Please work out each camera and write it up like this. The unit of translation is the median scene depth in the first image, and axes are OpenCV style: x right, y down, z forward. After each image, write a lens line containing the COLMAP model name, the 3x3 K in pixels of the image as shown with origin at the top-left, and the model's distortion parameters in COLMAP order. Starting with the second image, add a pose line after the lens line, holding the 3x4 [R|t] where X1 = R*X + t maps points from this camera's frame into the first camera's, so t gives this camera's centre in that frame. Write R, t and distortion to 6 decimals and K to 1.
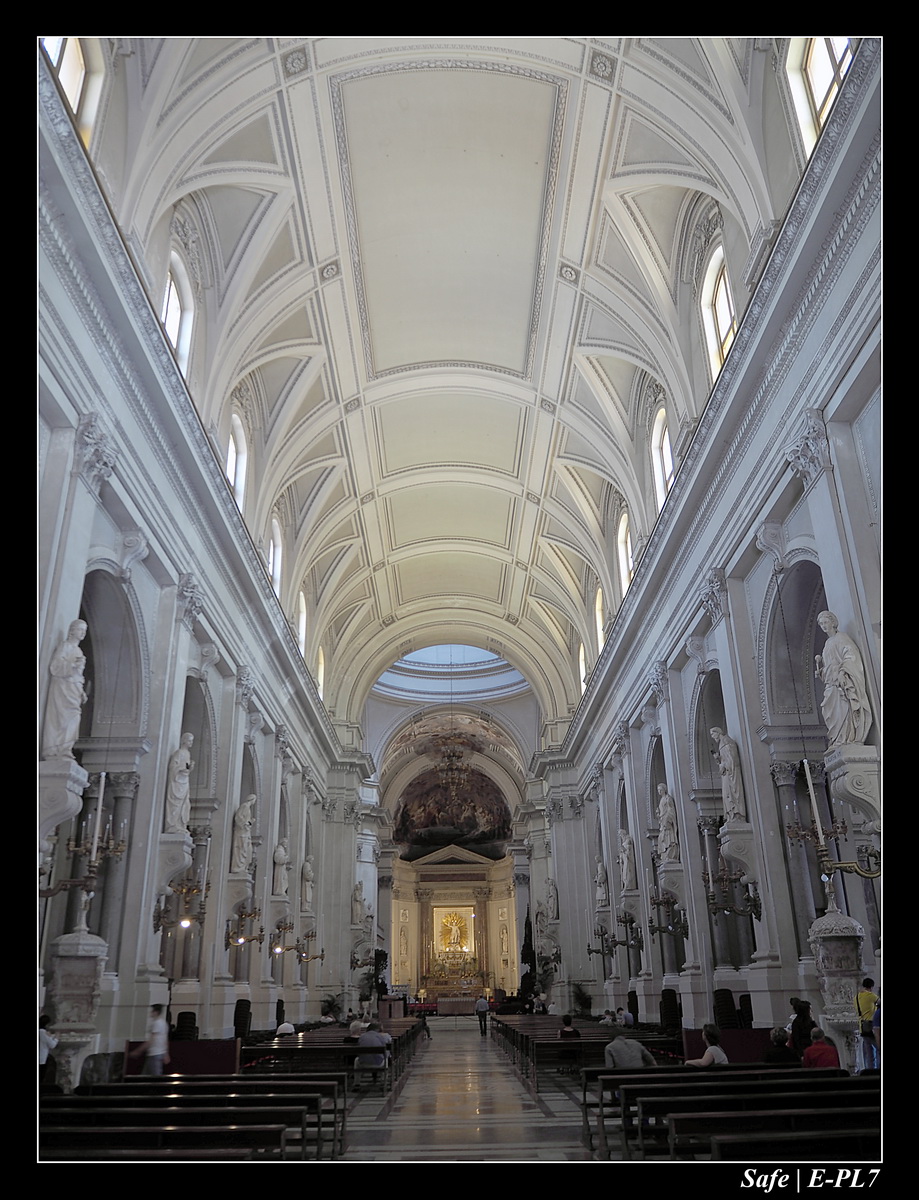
lens RADIAL K [[949.2, 0, 459.5], [0, 949.2, 600.0], [0, 0, 1]] dist [-0.047623, -0.001140]
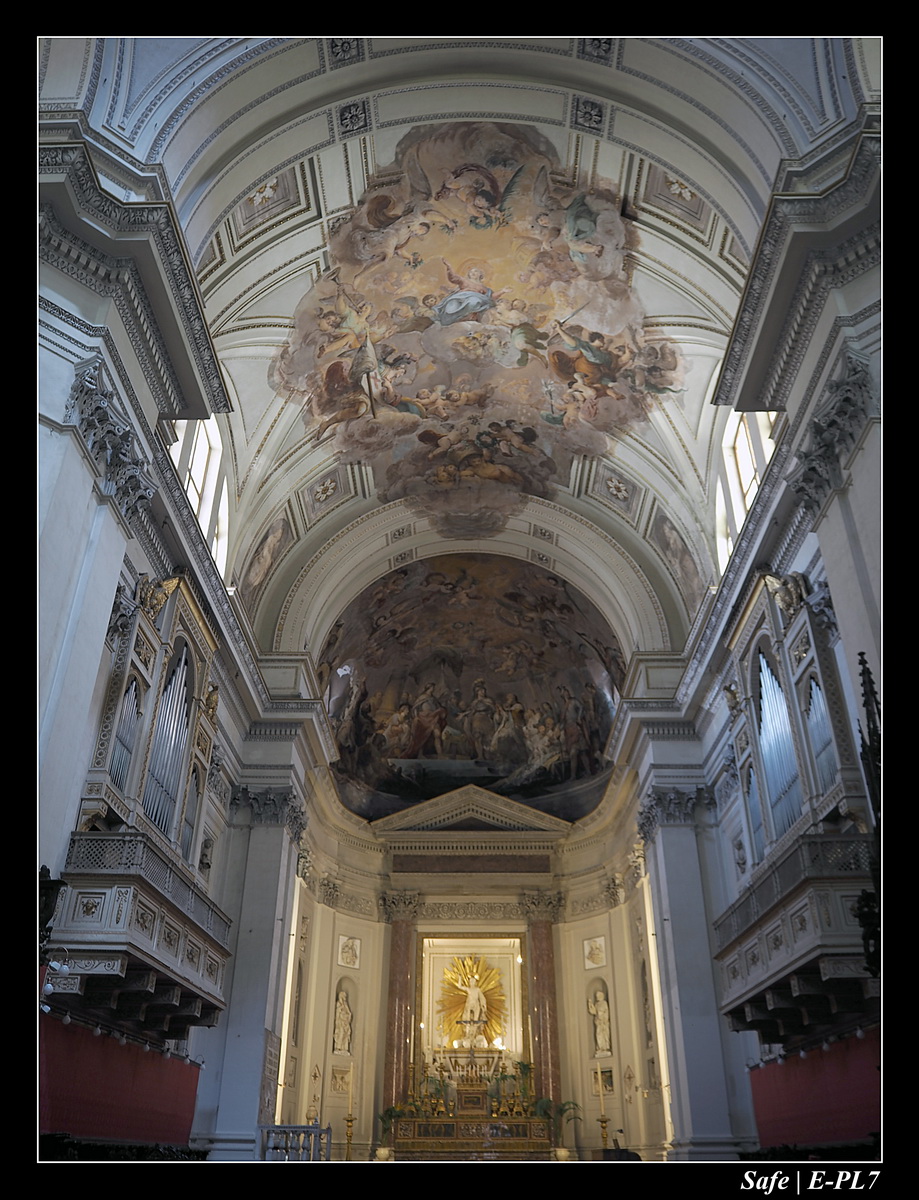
lens RADIAL K [[949.2, 0, 459.5], [0, 949.2, 600.0], [0, 0, 1]] dist [-0.047623, -0.001140]
pose [[0.999368, 0.006373, -0.034967, 0.001756], [-0.011254, 0.989914, -0.141222, 0.237296], [0.033714, 0.141526, 0.989360, 0.571328]]
